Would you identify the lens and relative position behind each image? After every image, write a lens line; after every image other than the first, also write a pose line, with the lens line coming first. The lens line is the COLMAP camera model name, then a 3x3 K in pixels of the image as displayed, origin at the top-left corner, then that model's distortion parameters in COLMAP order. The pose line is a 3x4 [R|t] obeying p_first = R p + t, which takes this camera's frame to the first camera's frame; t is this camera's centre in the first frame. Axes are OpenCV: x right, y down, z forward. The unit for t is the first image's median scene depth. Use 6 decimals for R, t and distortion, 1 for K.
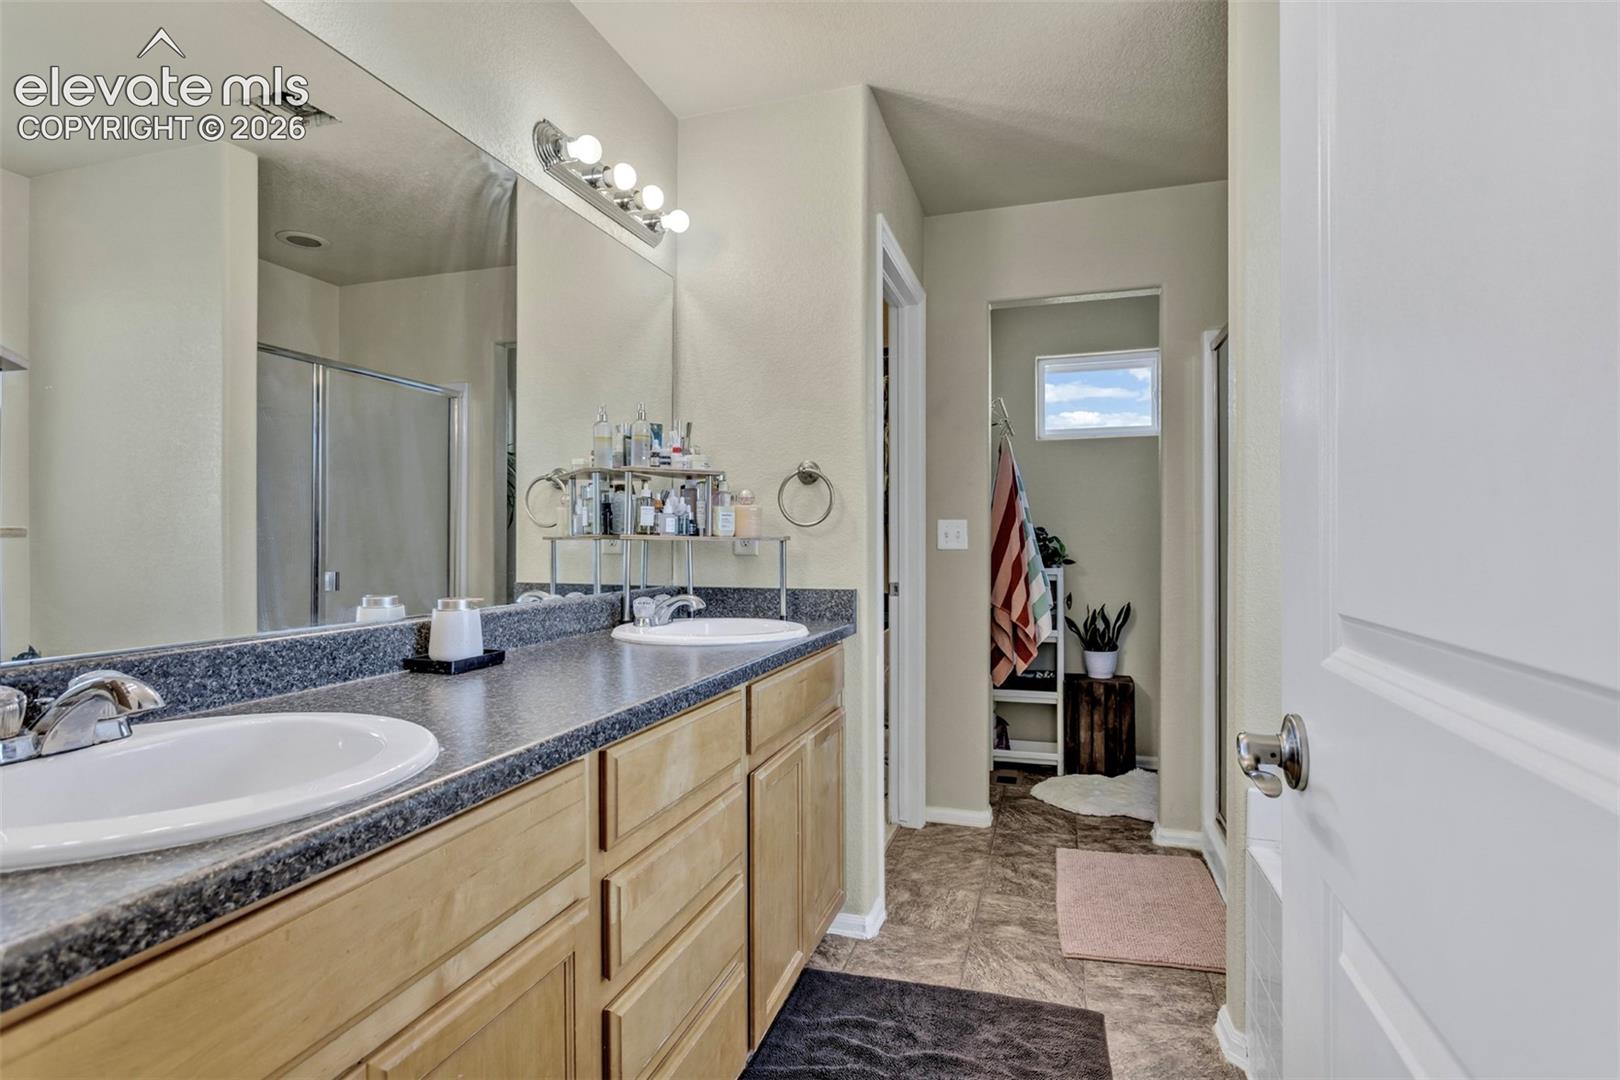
lens RADIAL K [[785.2, 0, 810.6], [0, 785.2, 541.9], [0, 0, 1]] dist [-0.002117, 0.000121]
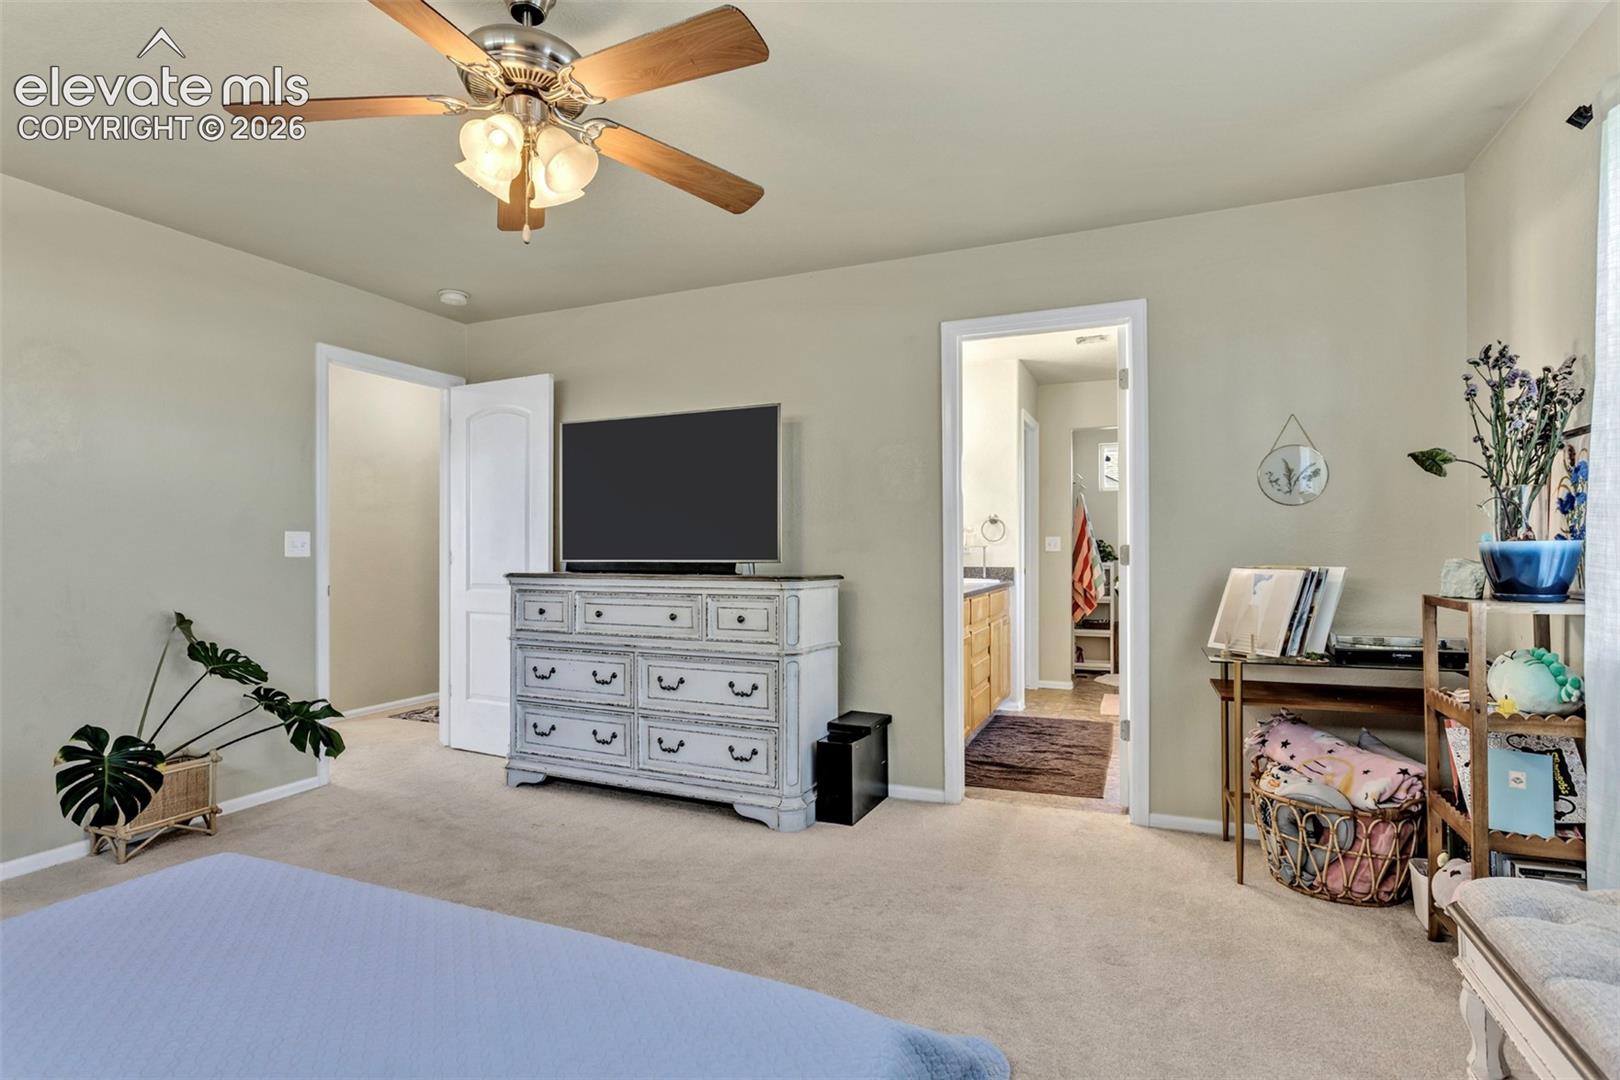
lens RADIAL K [[785.2, 0, 808.5], [0, 785.2, 542.7], [0, 0, 1]] dist [-0.002117, 0.000121]
pose [[0.994255, 0.001125, -0.107033, -0.238721], [-0.002000, 0.999965, -0.008067, 0.004728], [0.107020, 0.008235, 0.994223, -1.129542]]
